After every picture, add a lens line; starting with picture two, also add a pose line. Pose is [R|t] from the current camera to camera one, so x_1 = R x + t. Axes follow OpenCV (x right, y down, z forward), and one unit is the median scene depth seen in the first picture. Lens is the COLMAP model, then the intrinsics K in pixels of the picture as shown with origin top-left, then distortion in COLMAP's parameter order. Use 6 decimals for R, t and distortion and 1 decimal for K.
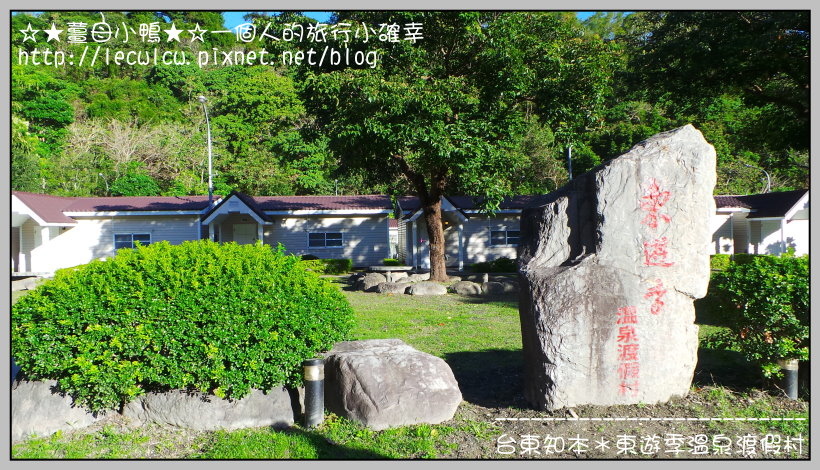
lens RADIAL K [[542.4, 0, 410.0], [0, 542.4, 235.0], [0, 0, 1]] dist [-0.029910, 0.000198]
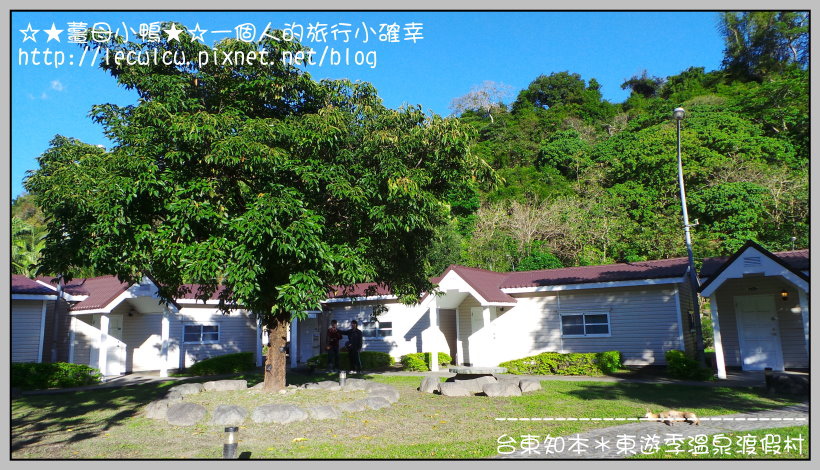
lens RADIAL K [[542.4, 0, 410.0], [0, 542.4, 235.0], [0, 0, 1]] dist [-0.029910, 0.000198]
pose [[0.785659, -0.107503, -0.609248, -0.234259], [0.014019, 0.987627, -0.156191, 0.002619], [0.618501, 0.114172, 0.777445, 0.255281]]
